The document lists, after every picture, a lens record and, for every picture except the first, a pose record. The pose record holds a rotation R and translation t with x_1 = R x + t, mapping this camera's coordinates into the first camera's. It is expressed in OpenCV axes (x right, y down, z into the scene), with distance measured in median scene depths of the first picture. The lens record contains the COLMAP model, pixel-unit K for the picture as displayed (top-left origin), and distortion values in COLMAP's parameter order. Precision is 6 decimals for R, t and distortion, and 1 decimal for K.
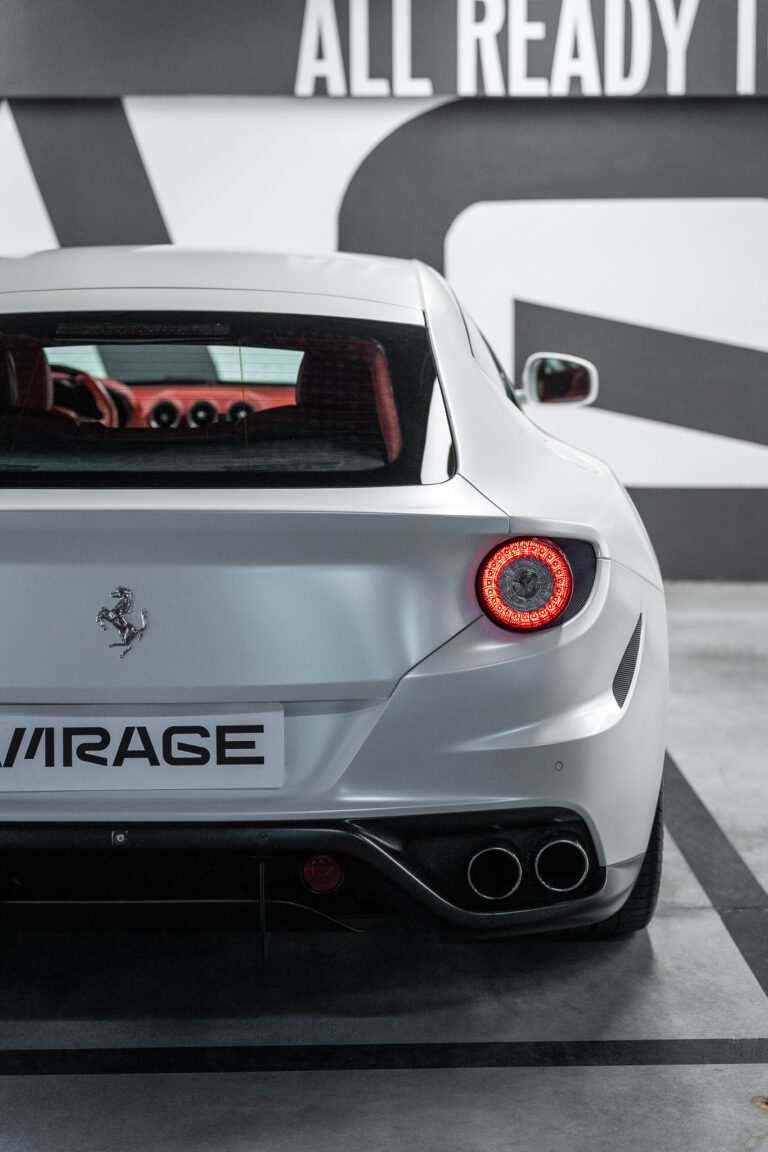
lens RADIAL K [[2328.1, 0, 379.0], [0, 2328.1, 576.3], [0, 0, 1]] dist [-0.041027, 0.000000]
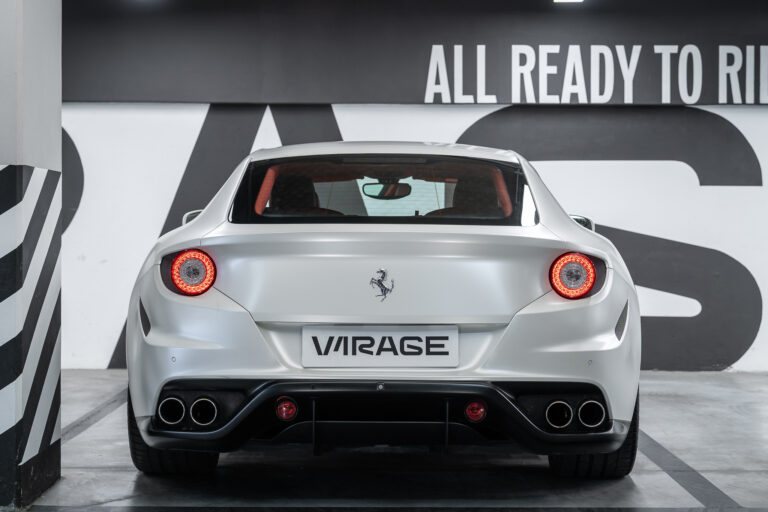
lens RADIAL K [[1408.4, 0, 388.0], [0, 1408.4, 254.7], [0, 0, 1]] dist [-0.042163, 0.000000]
pose [[0.999376, 0.003171, -0.035180, -0.057294], [-0.007922, 0.990711, -0.135751, 0.156492], [0.034422, 0.135945, 0.990118, -0.244951]]
